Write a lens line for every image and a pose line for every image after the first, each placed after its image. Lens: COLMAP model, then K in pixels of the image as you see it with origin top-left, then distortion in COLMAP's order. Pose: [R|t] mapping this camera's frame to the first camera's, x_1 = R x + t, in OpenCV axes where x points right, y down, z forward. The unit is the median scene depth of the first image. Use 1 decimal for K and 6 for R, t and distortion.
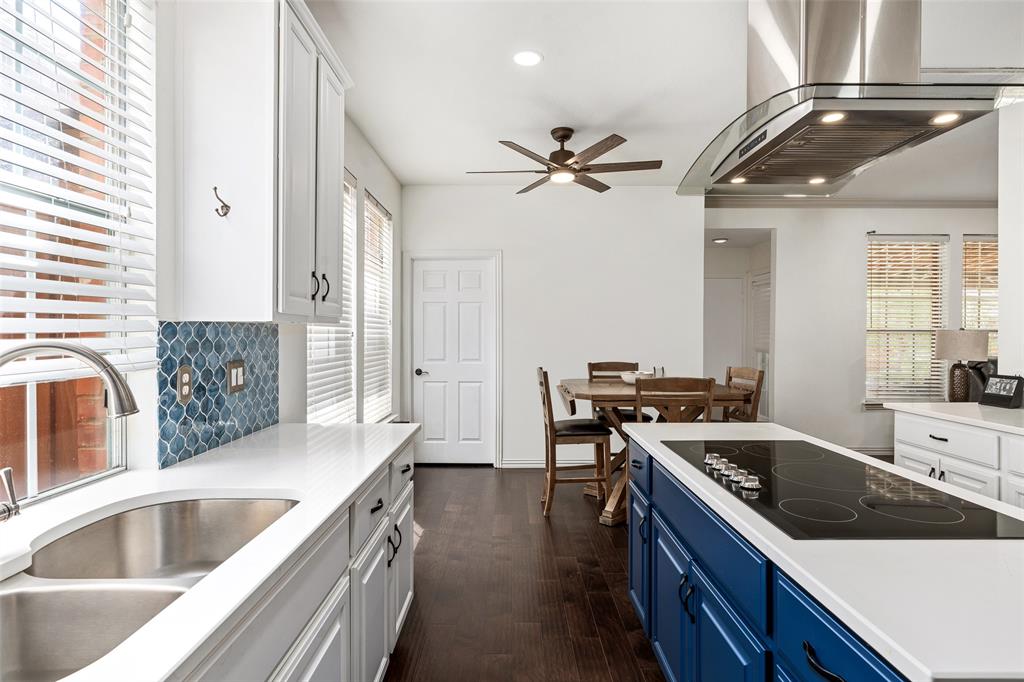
lens RADIAL K [[520.1, 0, 512.0], [0, 520.1, 341.0], [0, 0, 1]] dist [-0.001247, 0.001694]
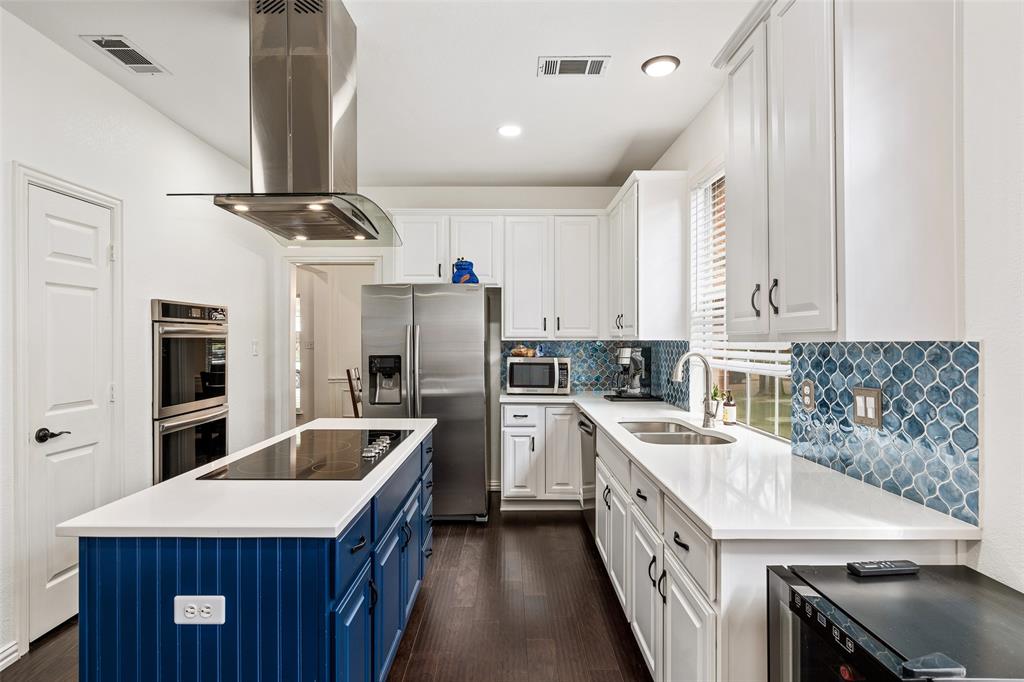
lens RADIAL K [[520.1, 0, 512.0], [0, 520.1, 341.0], [0, 0, 1]] dist [-0.001247, 0.001694]
pose [[-0.999990, -0.002544, 0.003706, 0.036357], [-0.002492, 0.999898, 0.014066, -0.051928], [-0.003741, 0.014057, -0.999894, 2.041793]]
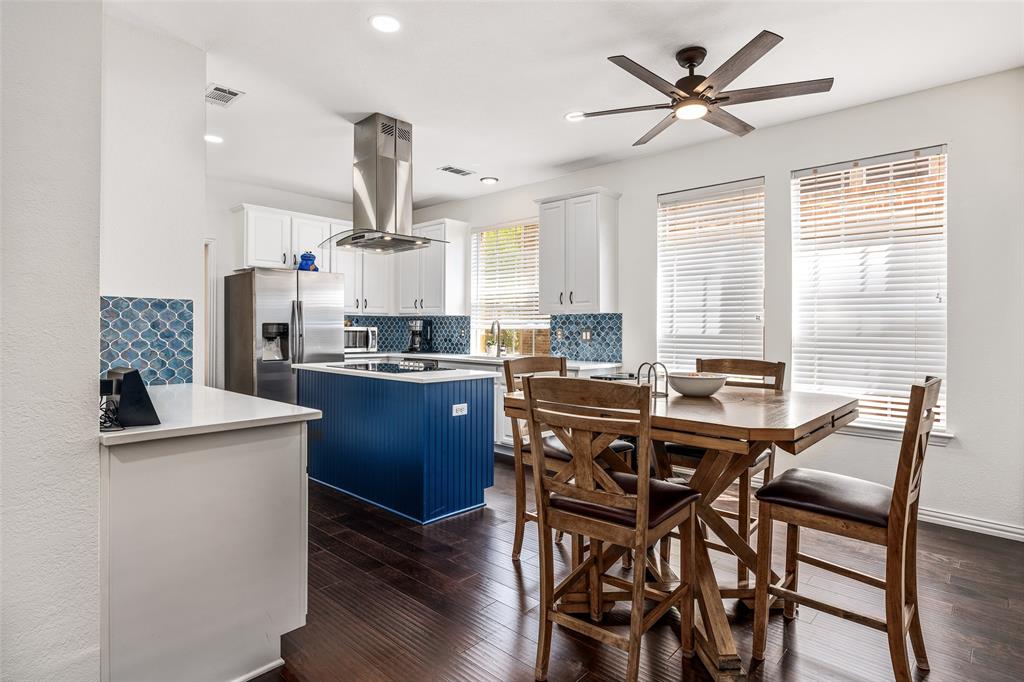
lens RADIAL K [[520.1, 0, 512.0], [0, 520.1, 341.0], [0, 0, 1]] dist [-0.001247, 0.001694]
pose [[-0.705423, 0.020492, -0.708490, 1.653243], [-0.012500, 0.999067, 0.041342, -0.004886], [0.708676, 0.038019, -0.704509, 2.791183]]
